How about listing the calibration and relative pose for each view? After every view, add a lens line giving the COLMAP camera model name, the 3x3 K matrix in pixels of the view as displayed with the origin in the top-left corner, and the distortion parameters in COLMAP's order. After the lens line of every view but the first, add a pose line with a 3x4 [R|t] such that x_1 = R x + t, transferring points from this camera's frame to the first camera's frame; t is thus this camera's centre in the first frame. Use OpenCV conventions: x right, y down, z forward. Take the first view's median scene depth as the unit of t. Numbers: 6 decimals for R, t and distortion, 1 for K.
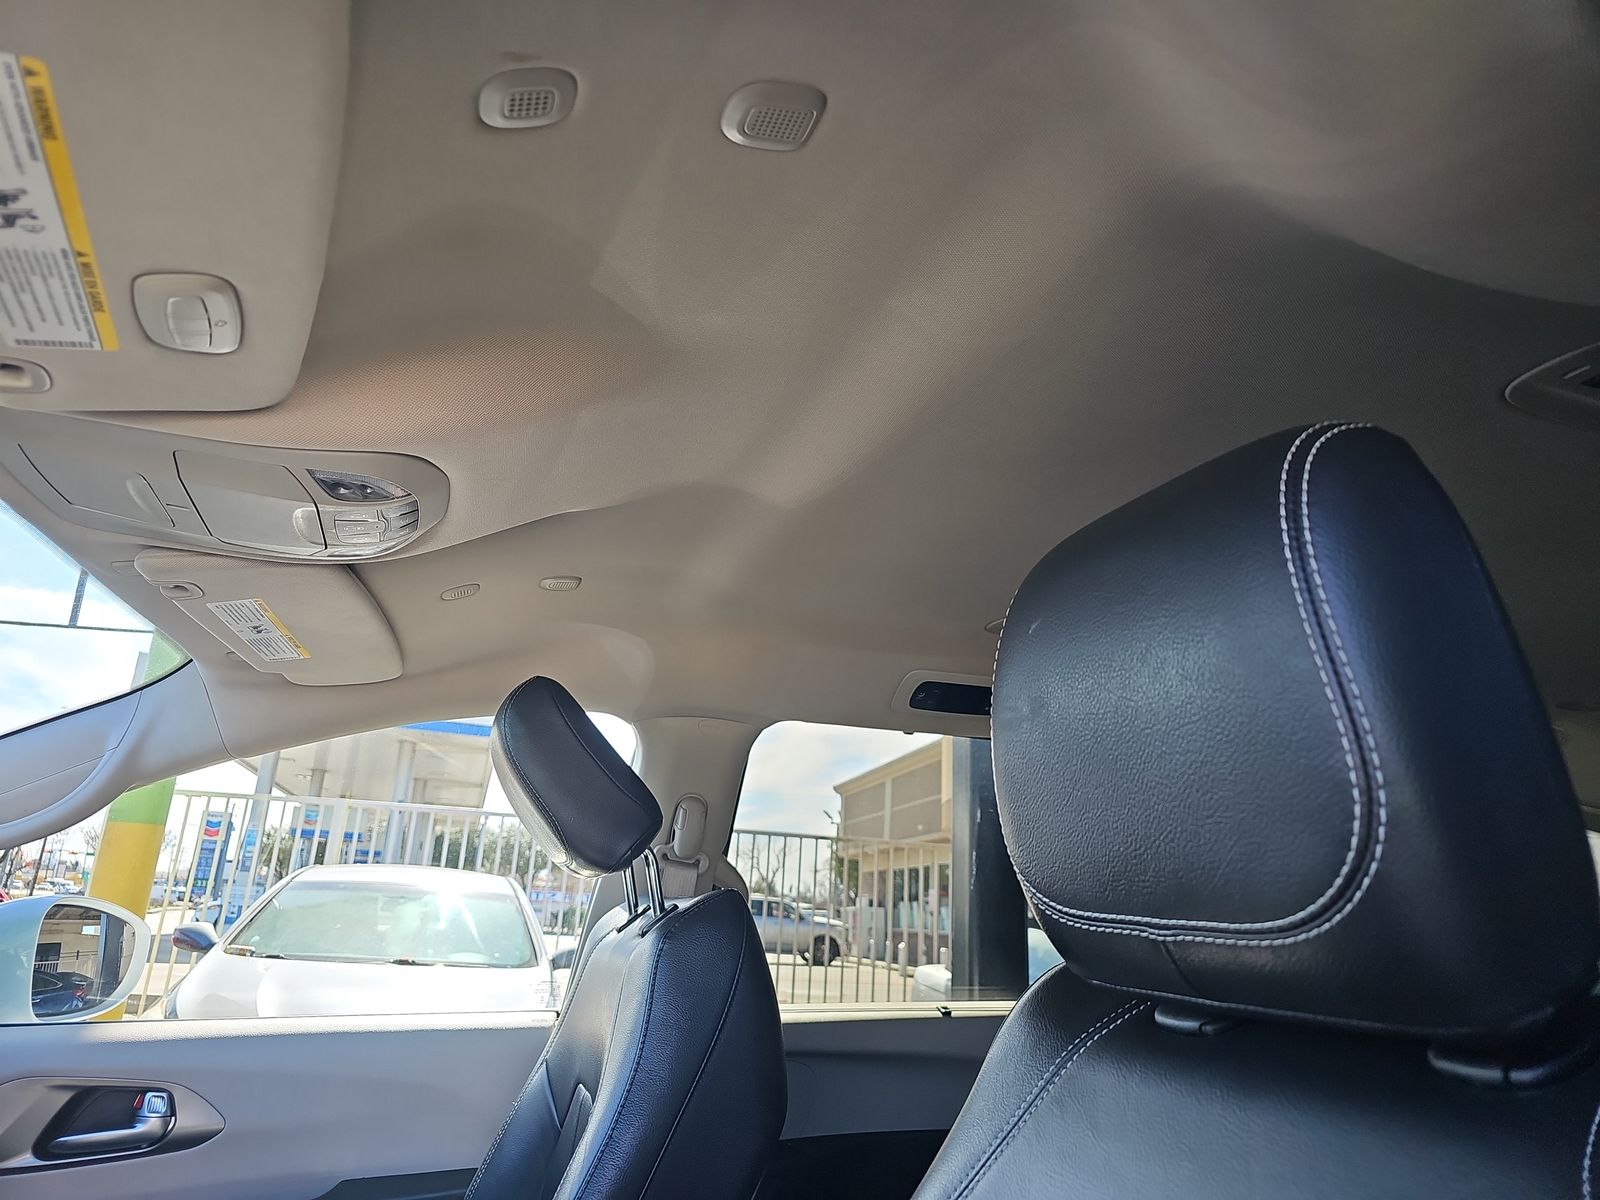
lens RADIAL K [[1060.2, 0, 786.3], [0, 1060.2, 603.2], [0, 0, 1]] dist [0.025881, -0.018702]
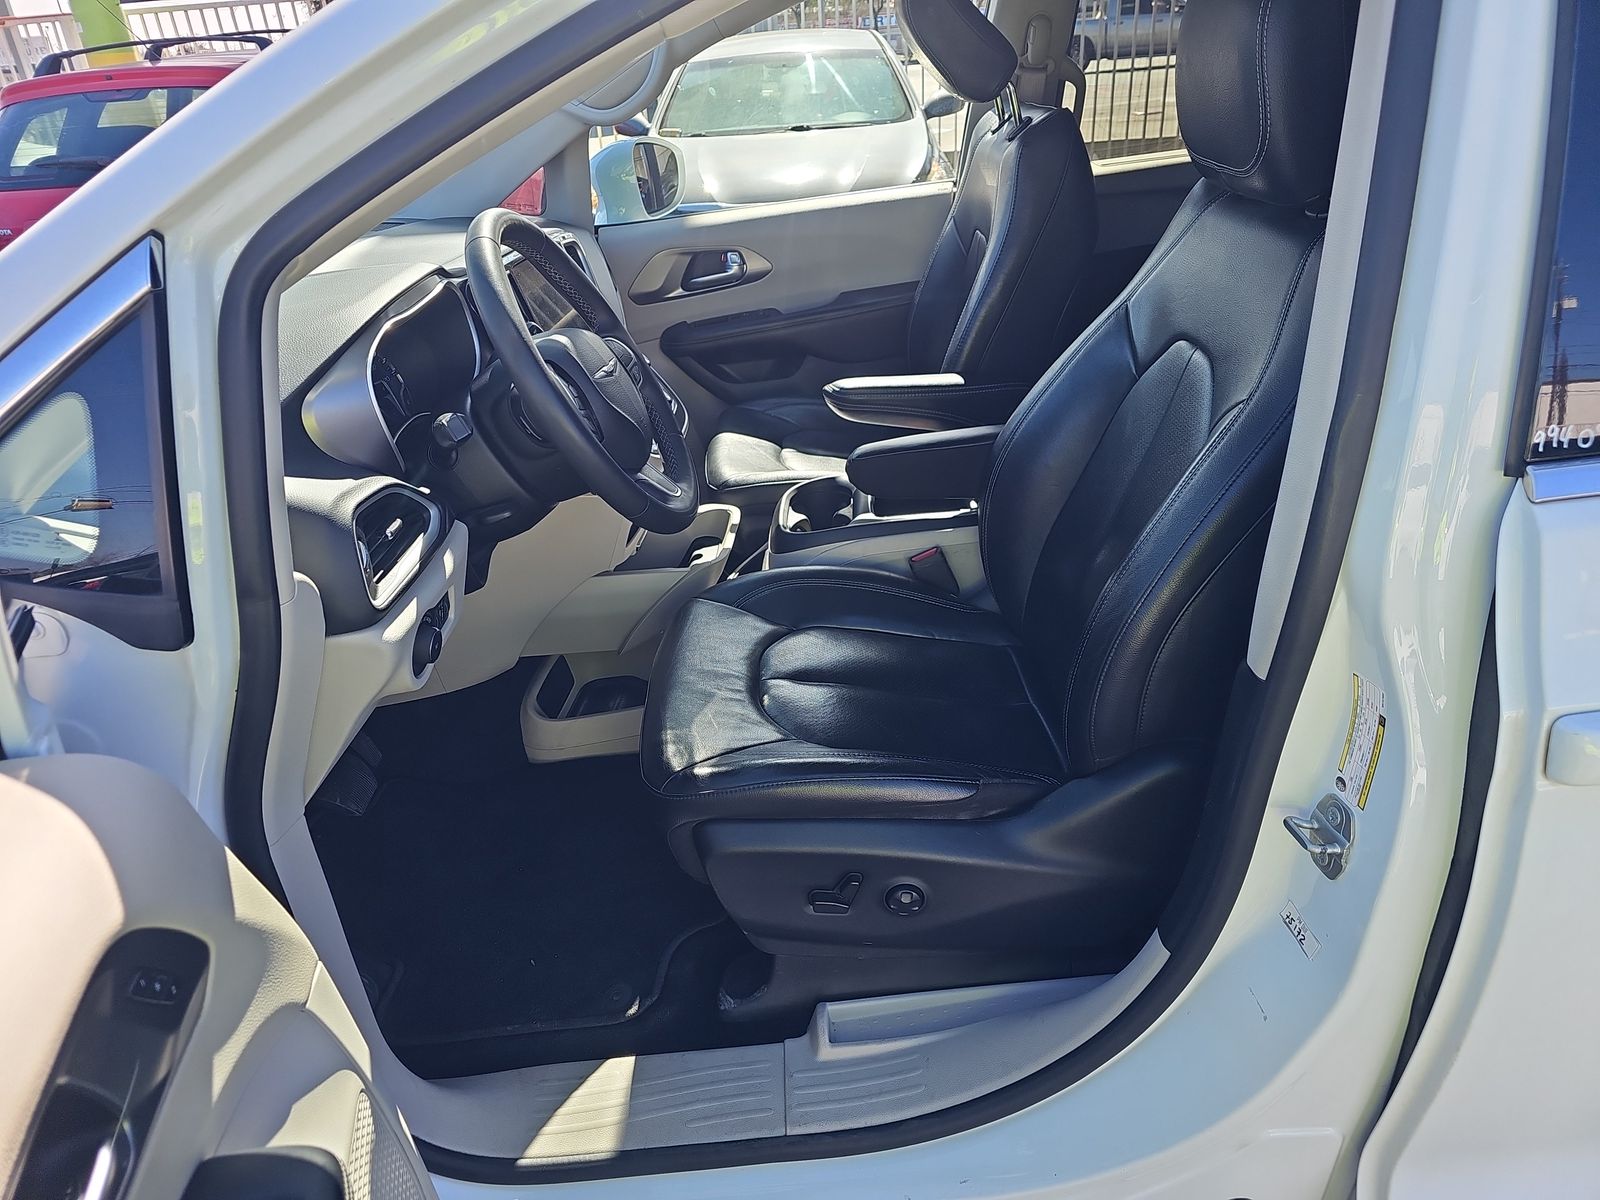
lens RADIAL K [[1060.2, 0, 786.3], [0, 1060.2, 603.2], [0, 0, 1]] dist [0.025881, -0.018702]
pose [[0.945946, 0.031575, -0.322785, 0.074123], [0.205100, 0.712731, 0.670782, -0.286378], [0.251238, -0.700727, 0.667728, -0.549528]]
